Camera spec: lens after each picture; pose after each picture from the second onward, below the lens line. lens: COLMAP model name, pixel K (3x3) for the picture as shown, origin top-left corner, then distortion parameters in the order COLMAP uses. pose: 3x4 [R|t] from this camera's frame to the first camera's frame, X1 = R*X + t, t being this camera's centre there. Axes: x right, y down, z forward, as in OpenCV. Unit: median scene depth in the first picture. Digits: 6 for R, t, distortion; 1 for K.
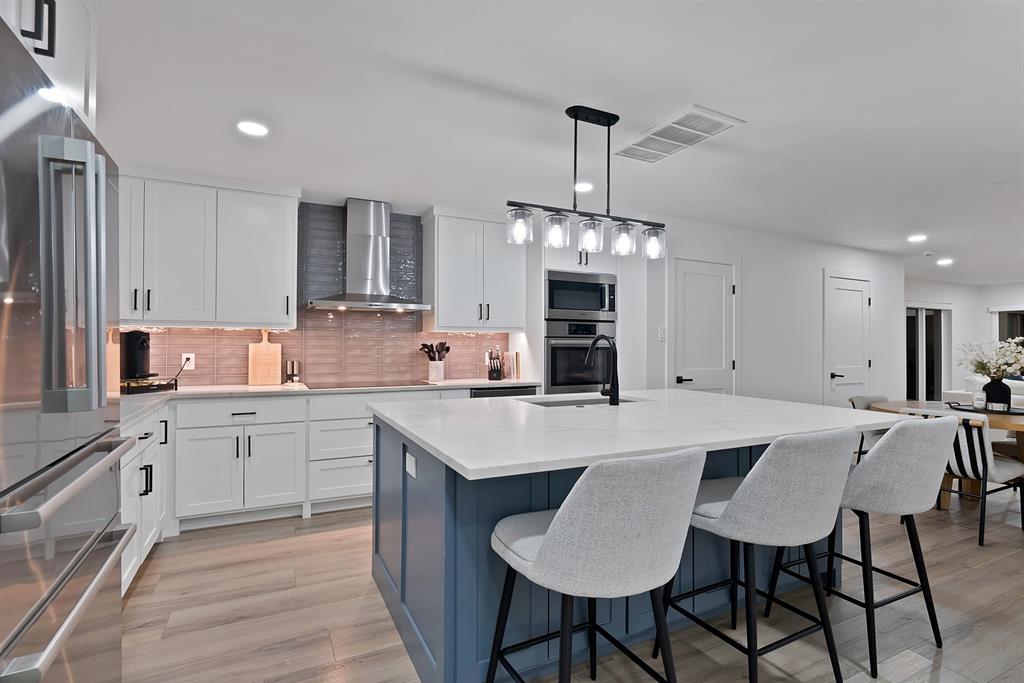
lens RADIAL K [[481.1, 0, 506.2], [0, 481.1, 349.3], [0, 0, 1]] dist [-0.004067, 0.002609]
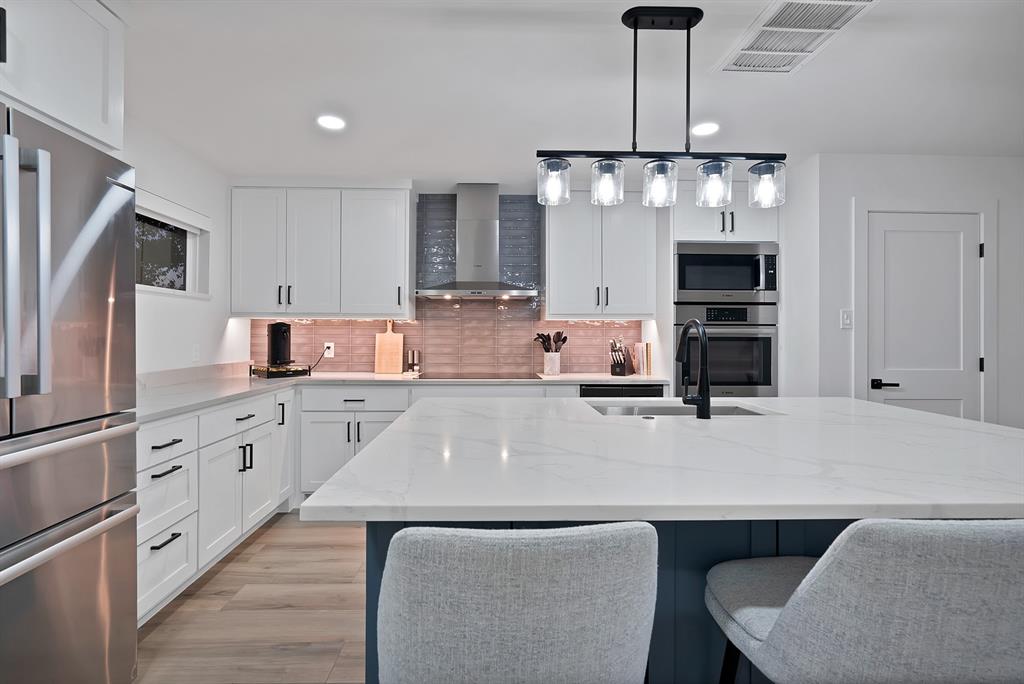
lens RADIAL K [[481.1, 0, 514.6], [0, 481.1, 338.2], [0, 0, 1]] dist [-0.004067, 0.002609]
pose [[0.917045, 0.001676, -0.398781, 0.189907], [-0.003094, 0.999991, -0.002914, 0.000318], [0.398772, 0.003906, 0.917042, 0.177382]]
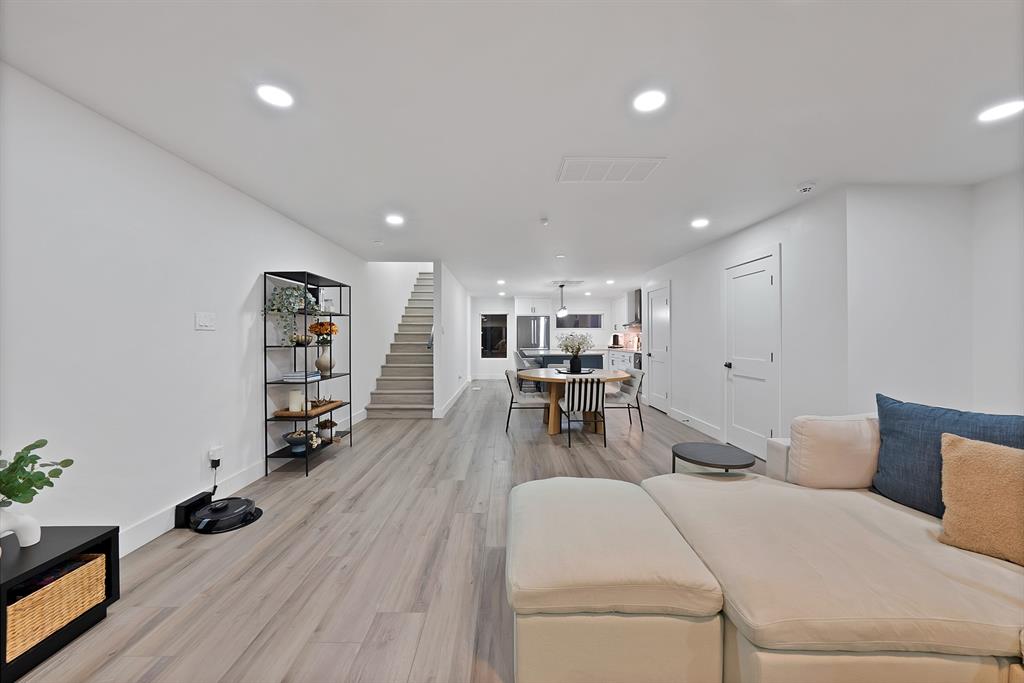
lens RADIAL K [[372.6, 0, 507.2], [0, 372.6, 341.5], [0, 0, 1]] dist [-0.021941, 0.004096]
pose [[-0.434351, 0.004727, -0.900731, 2.550993], [-0.005626, 0.999952, 0.007961, 0.001760], [0.900726, 0.008526, -0.434304, 1.496057]]
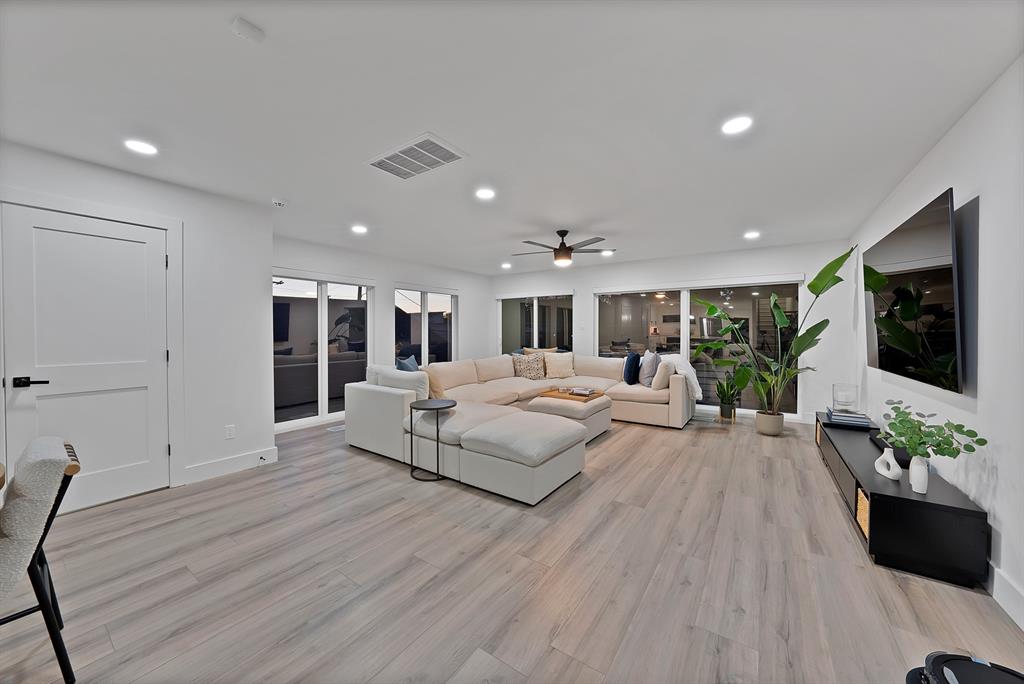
lens RADIAL K [[372.6, 0, 501.0], [0, 372.6, 338.0], [0, 0, 1]] dist [-0.021941, 0.004096]
pose [[0.879389, -0.013400, 0.475915, 1.559408], [0.006250, 0.999843, 0.016604, -0.000170], [-0.476063, -0.011627, 0.879334, 0.595735]]
